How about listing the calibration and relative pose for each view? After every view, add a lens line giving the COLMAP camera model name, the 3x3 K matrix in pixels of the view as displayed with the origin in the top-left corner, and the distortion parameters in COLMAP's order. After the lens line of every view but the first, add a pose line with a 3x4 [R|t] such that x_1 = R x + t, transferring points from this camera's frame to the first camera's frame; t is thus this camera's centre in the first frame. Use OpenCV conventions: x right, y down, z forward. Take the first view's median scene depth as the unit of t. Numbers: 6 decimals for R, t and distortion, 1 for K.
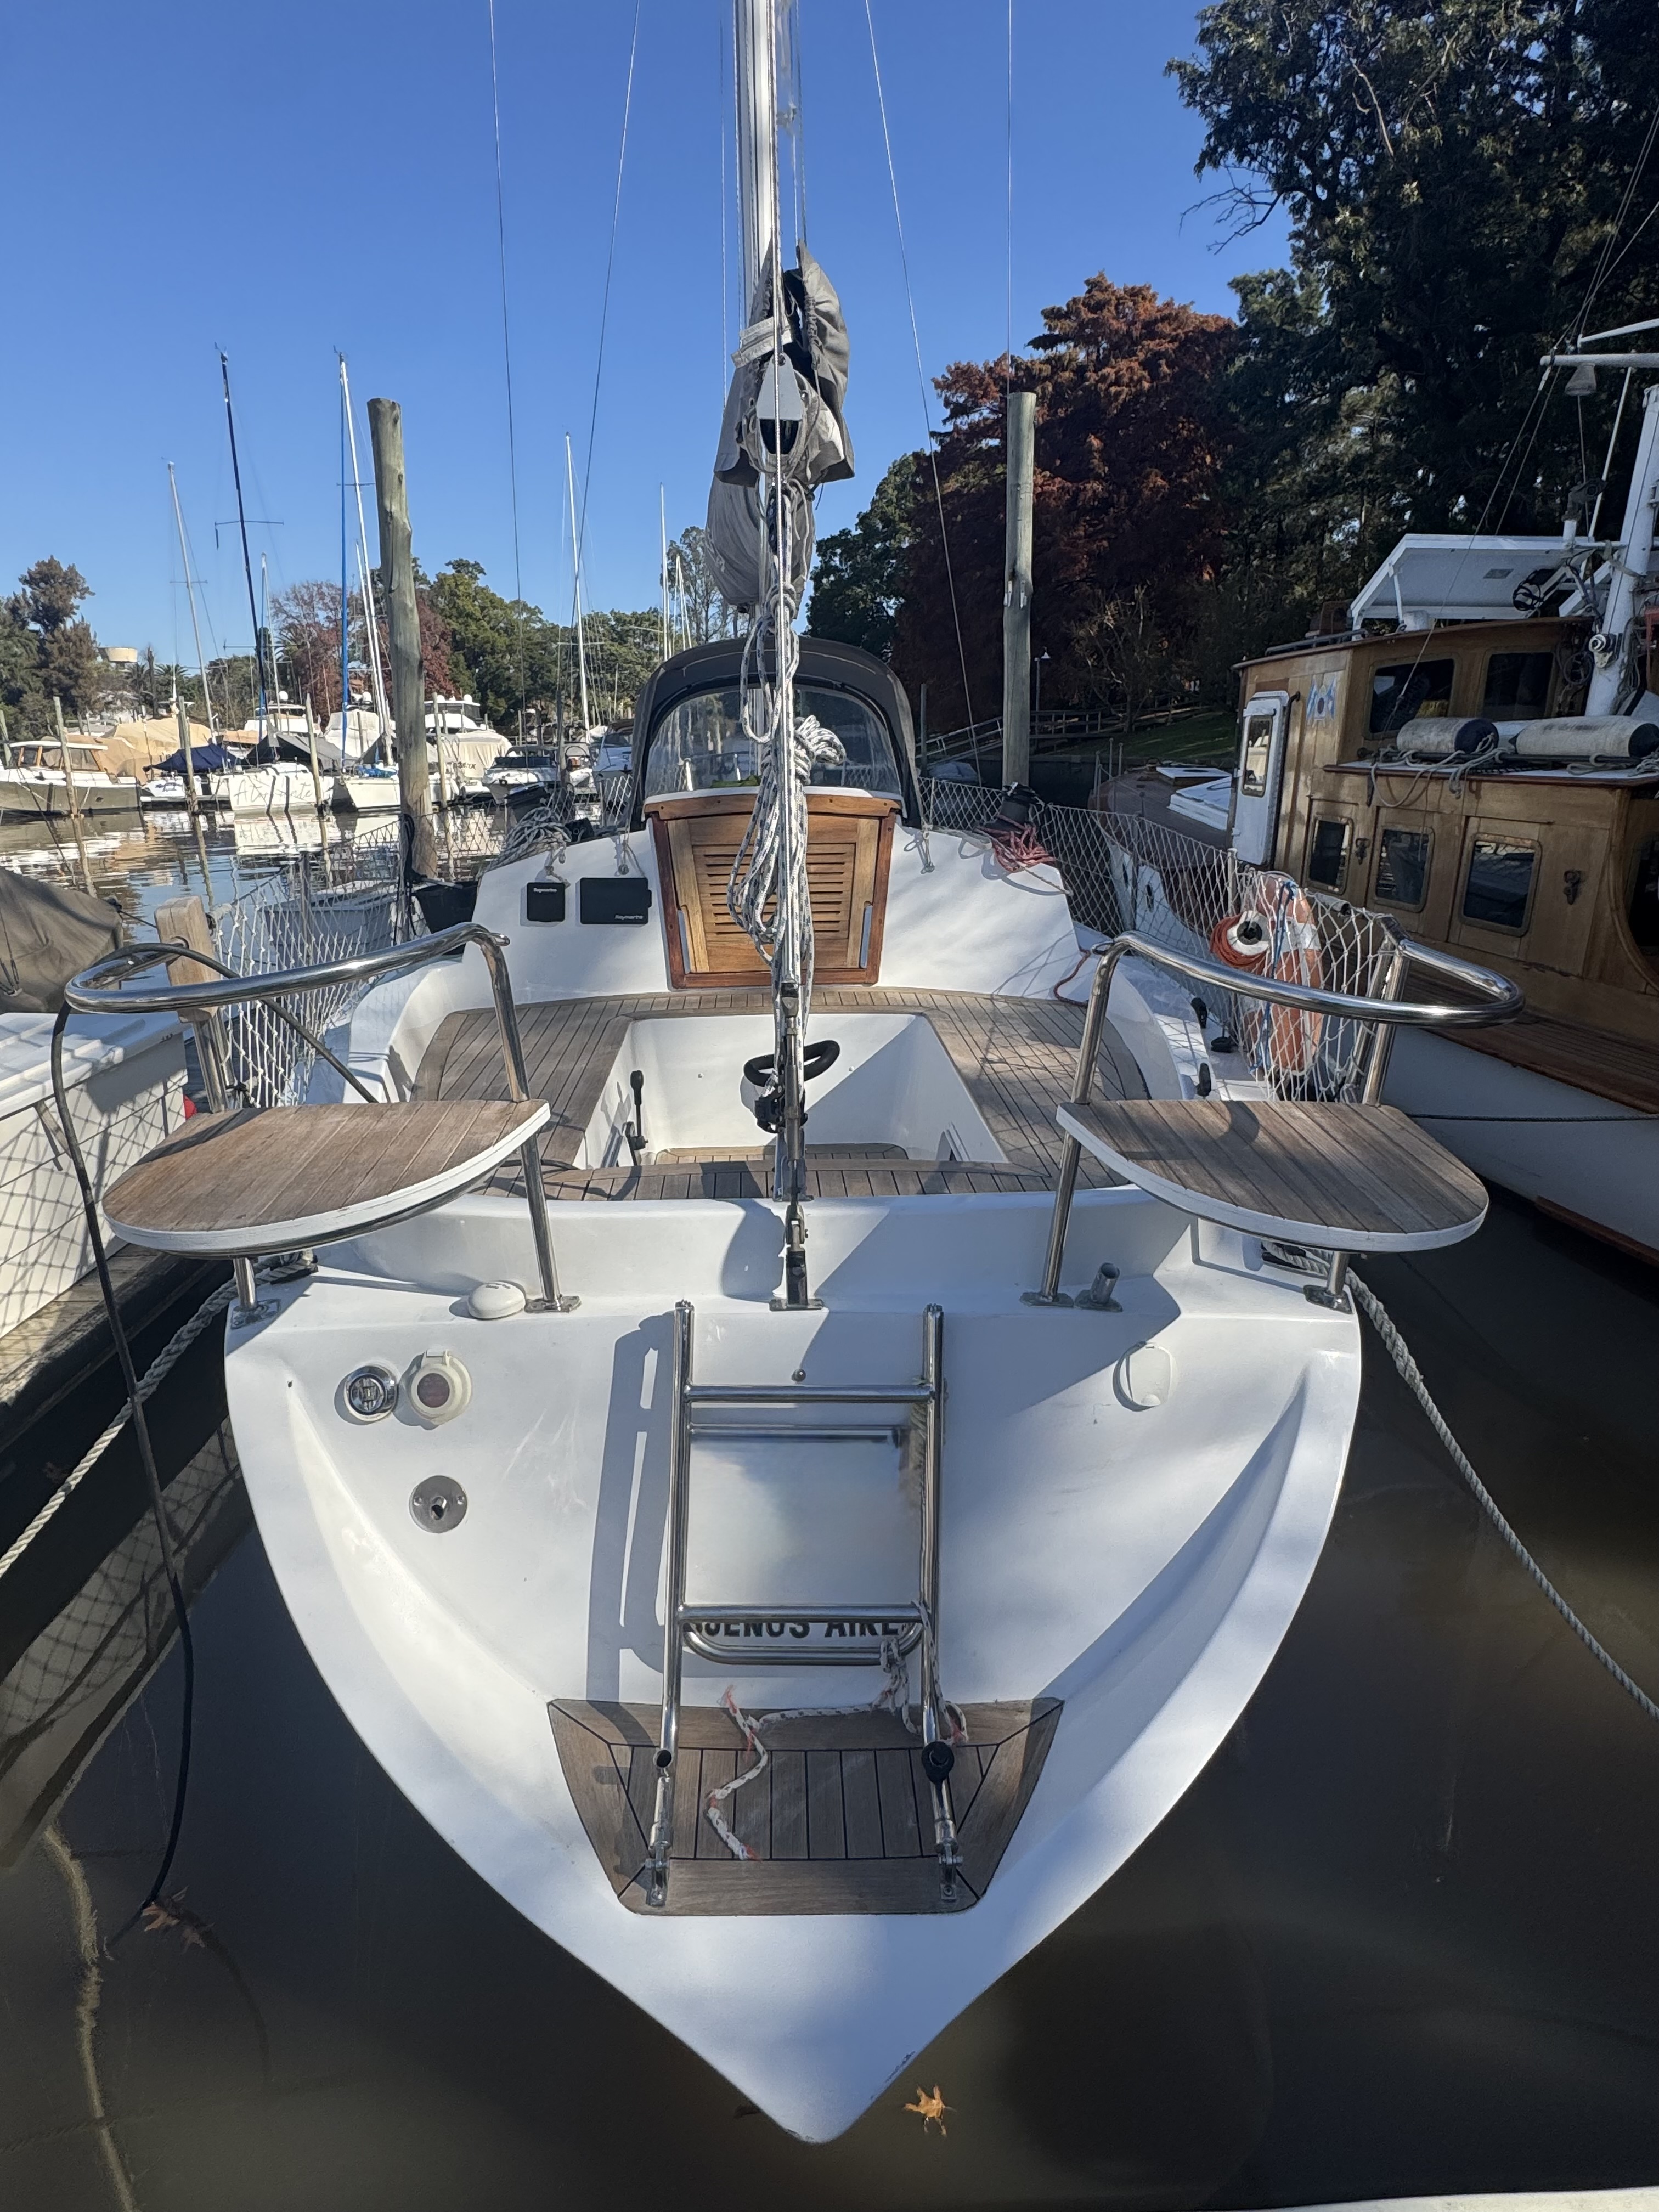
lens RADIAL K [[1225.0, 0, 830.0], [0, 1225.0, 1096.2], [0, 0, 1]] dist [0.001784, 0.001830]
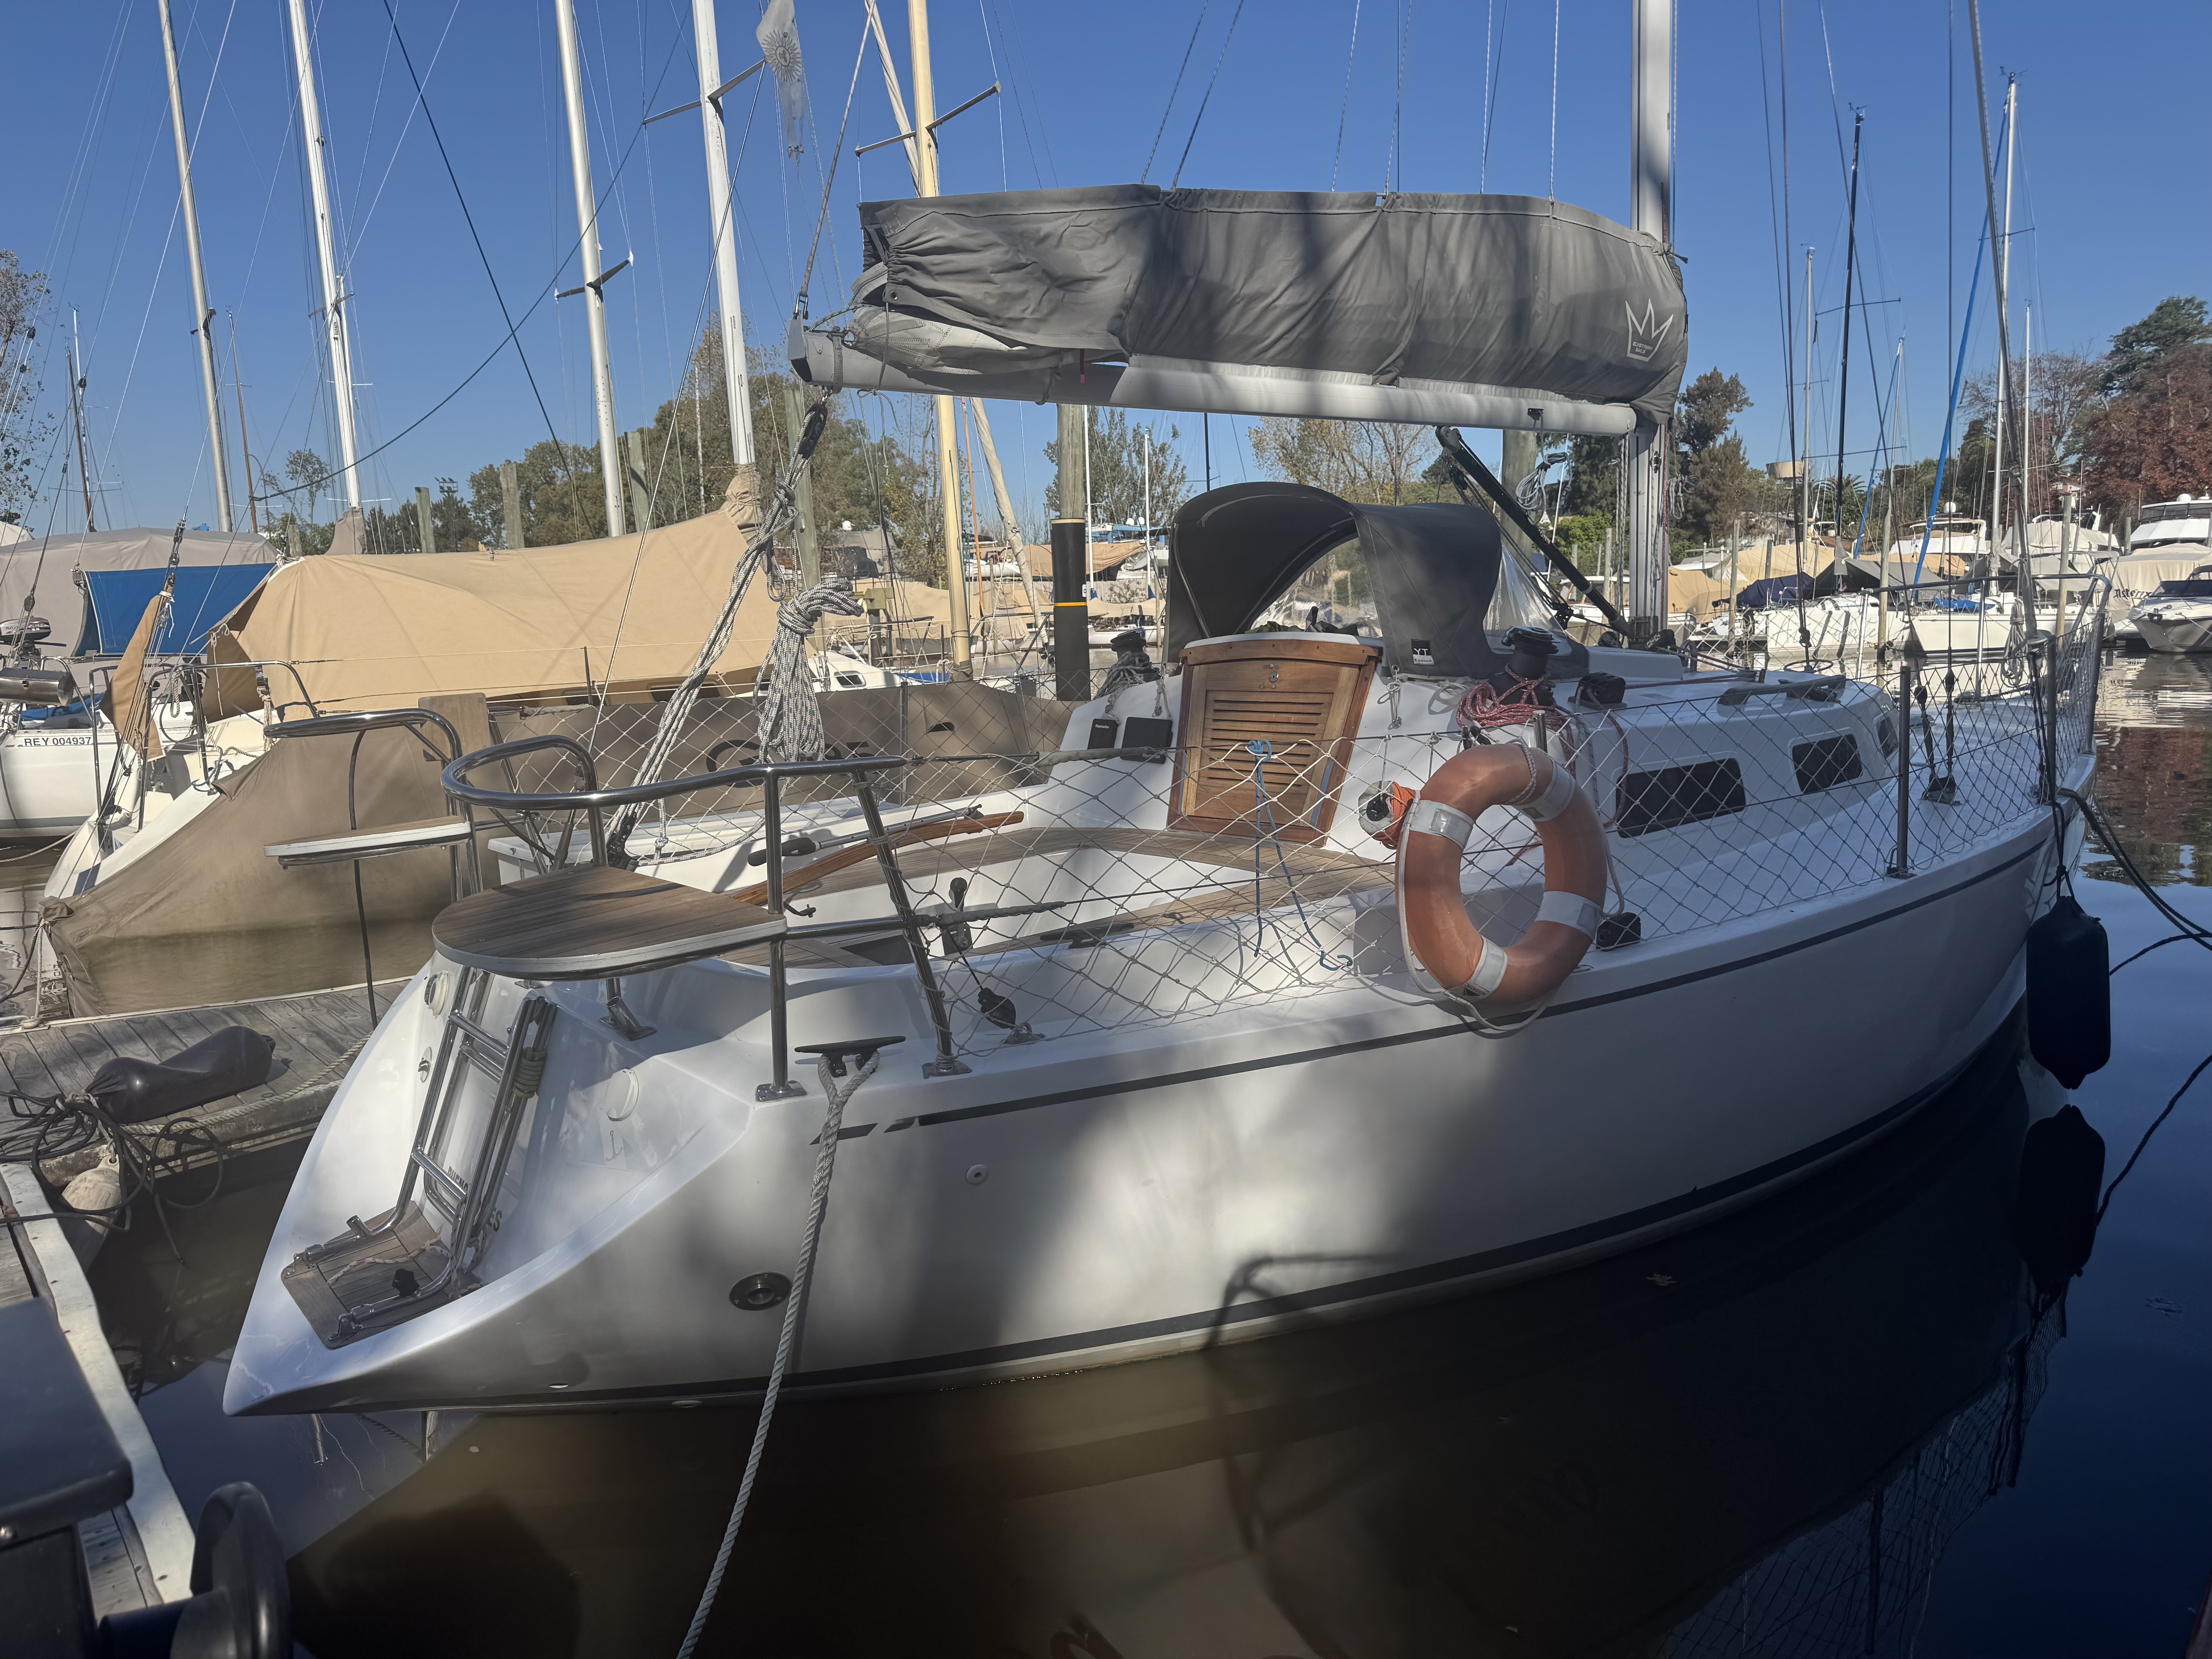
lens RADIAL K [[1582.9, 0, 1106.0], [0, 1582.9, 829.5], [0, 0, 1]] dist [0.029304, -0.002137]
pose [[0.616937, 0.104393, -0.780058, 0.067394], [-0.196029, 0.980308, -0.023844, -0.003561], [0.762208, 0.167624, 0.625252, 0.011474]]
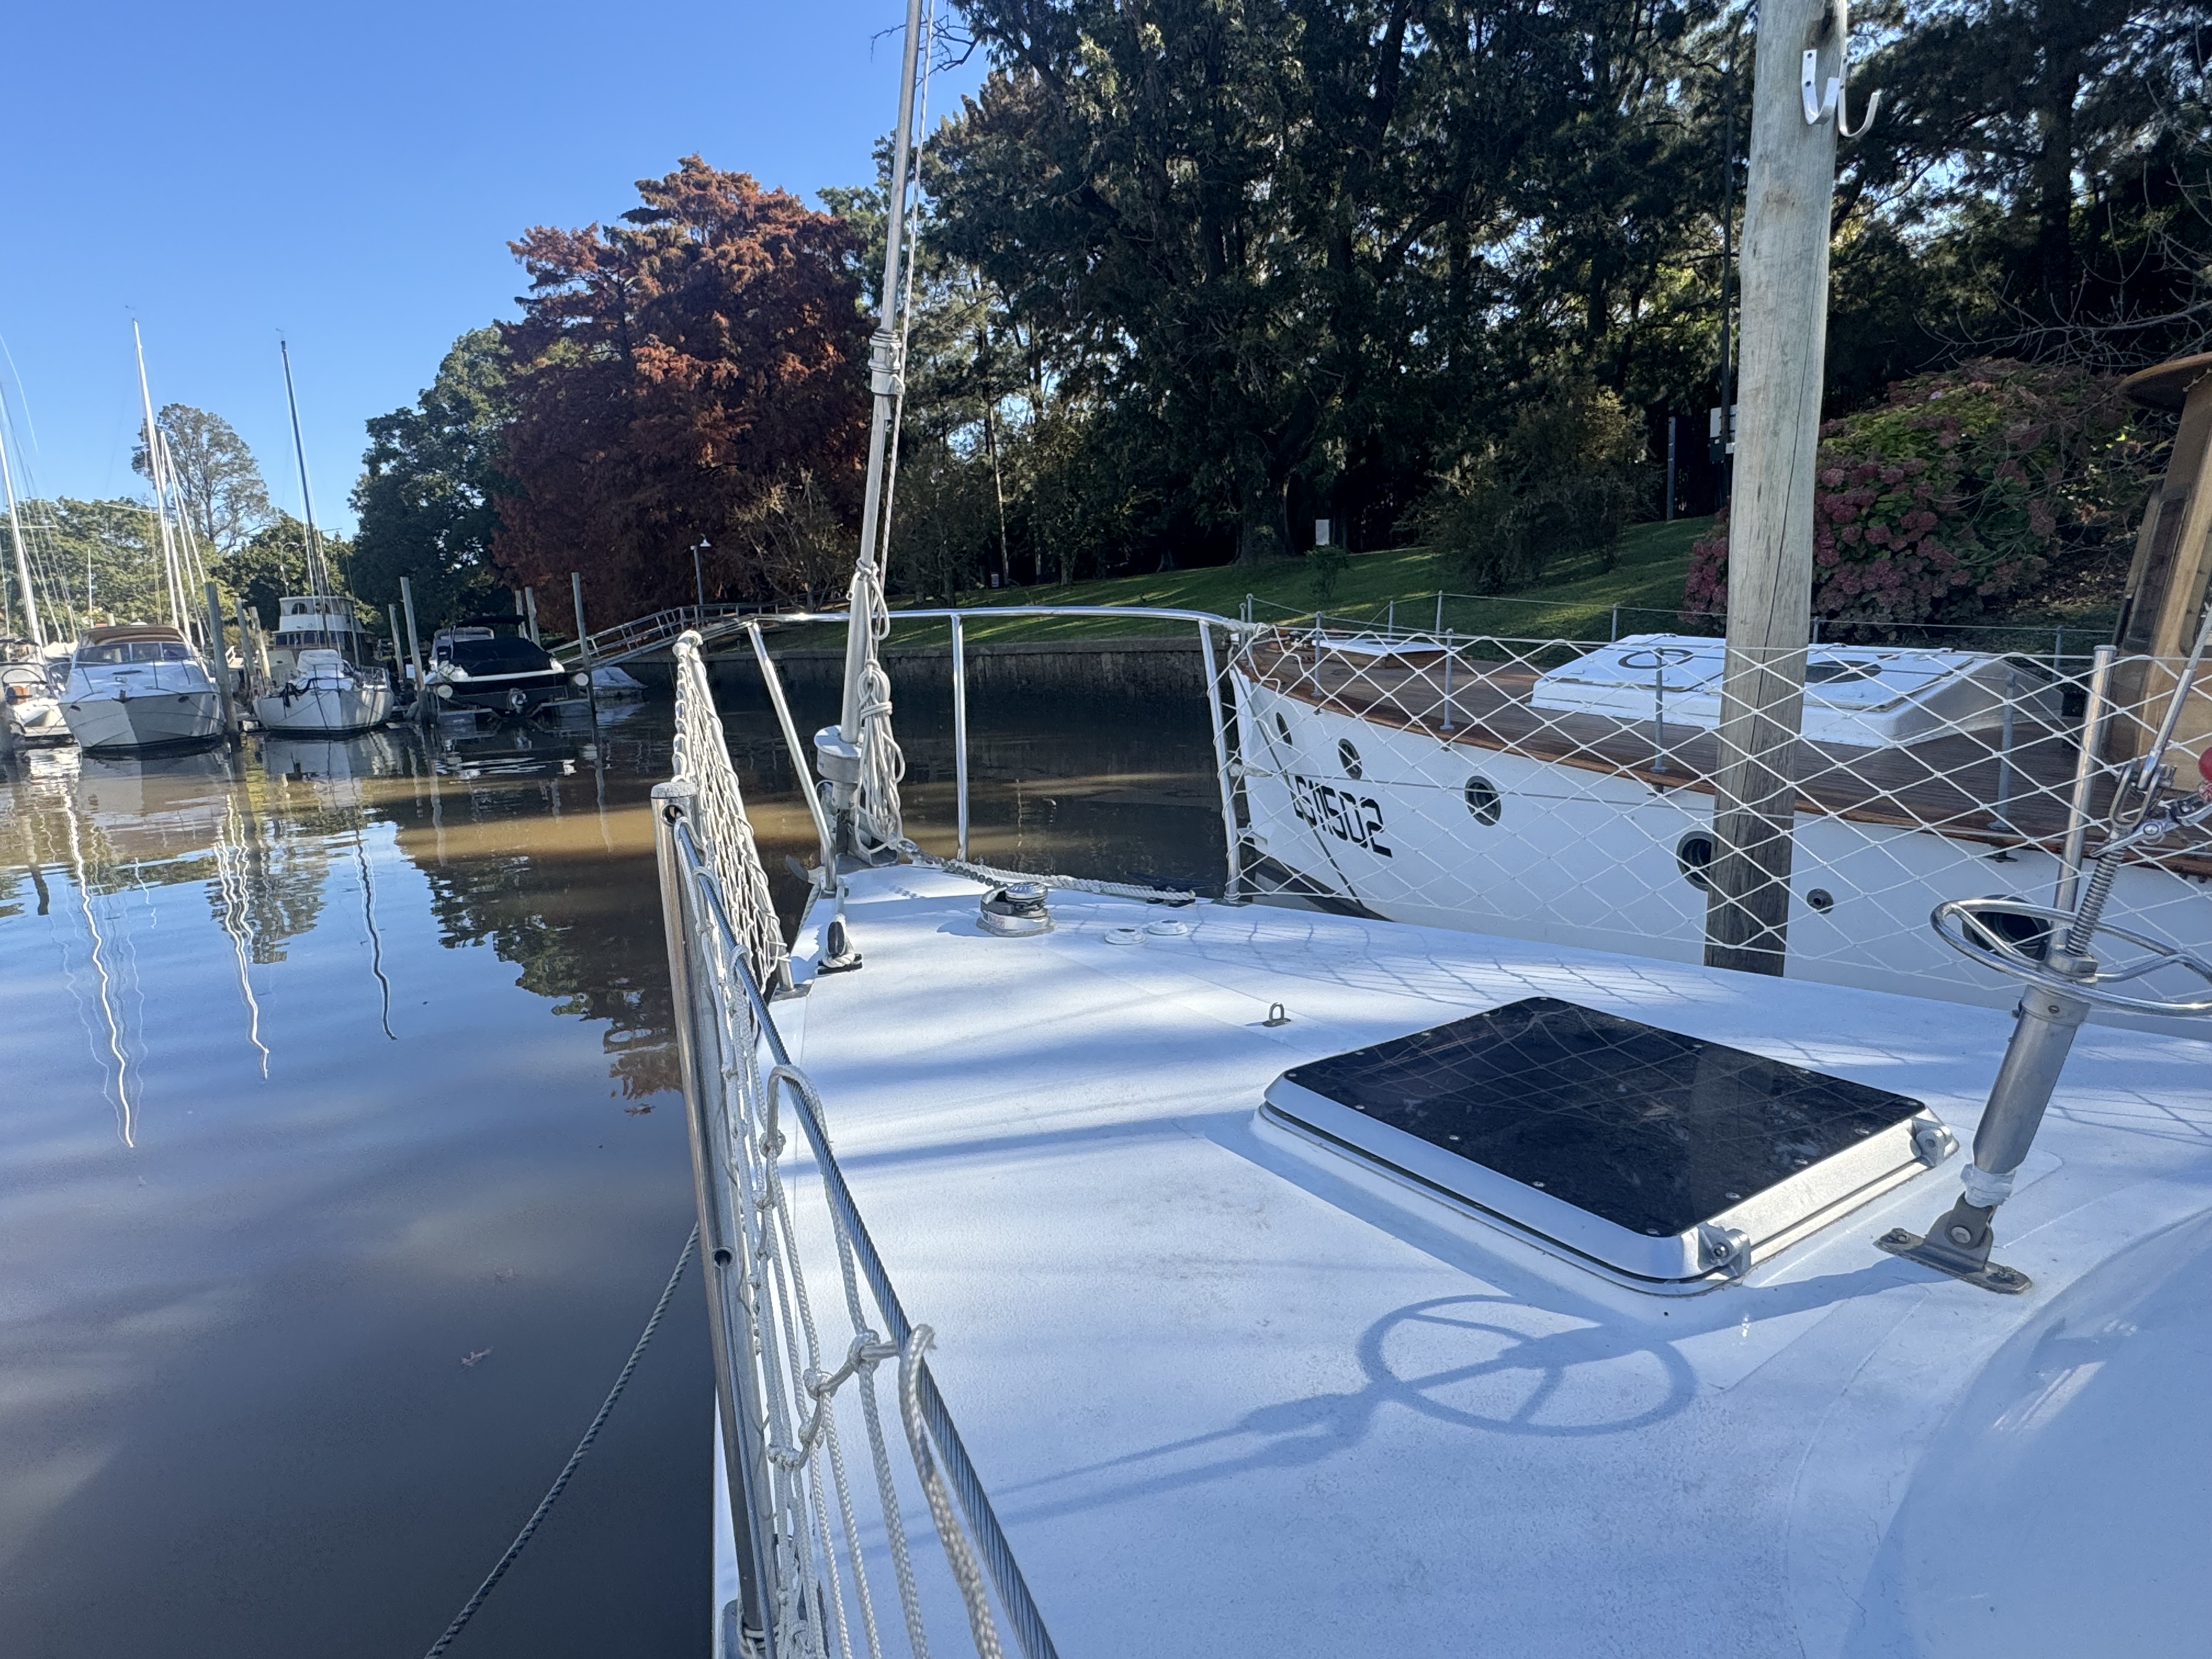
lens RADIAL K [[1216.4, 0, 1092.7], [0, 1216.4, 826.1], [0, 0, 1]] dist [-0.003166, 0.001764]
pose [[0.864364, -0.110274, 0.490627, -0.029931], [0.173143, 0.981267, -0.084484, -0.035570], [-0.472119, 0.157973, 0.867264, 0.132501]]
